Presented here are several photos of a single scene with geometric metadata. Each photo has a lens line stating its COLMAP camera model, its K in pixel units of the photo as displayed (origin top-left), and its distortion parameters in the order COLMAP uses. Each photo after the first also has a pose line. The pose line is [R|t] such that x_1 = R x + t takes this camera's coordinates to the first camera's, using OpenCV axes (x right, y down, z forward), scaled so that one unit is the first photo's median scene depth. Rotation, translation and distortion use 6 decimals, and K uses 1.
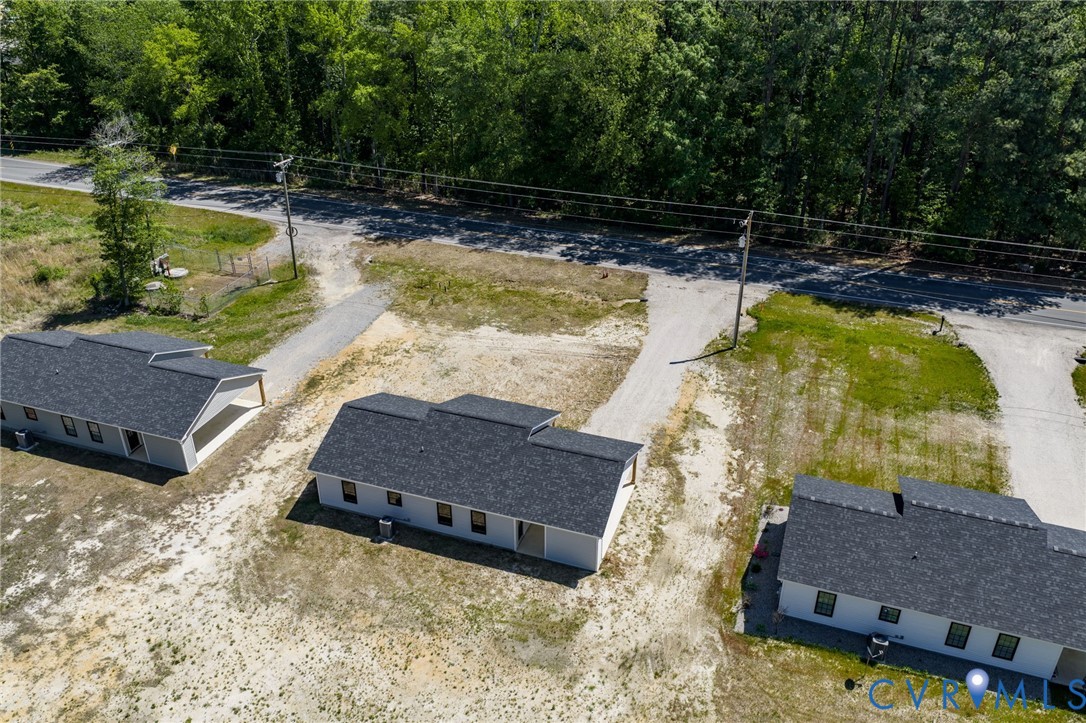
lens RADIAL K [[897.1, 0, 540.1], [0, 897.1, 353.1], [0, 0, 1]] dist [0.021174, -0.029943]
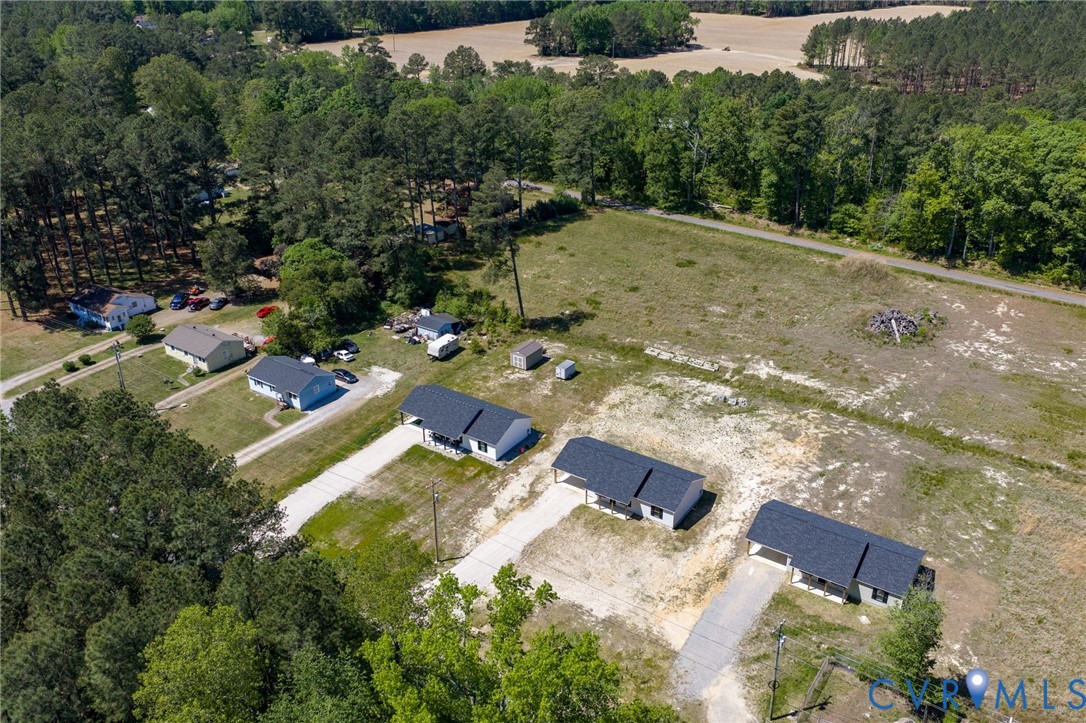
lens RADIAL K [[897.1, 0, 545.5], [0, 897.1, 363.6], [0, 0, 1]] dist [0.021174, -0.029943]
pose [[-0.969781, -0.103805, 0.220793, -0.230852], [0.125345, 0.564428, 0.815910, -1.291257], [-0.209317, 0.818929, -0.534360, 1.406807]]
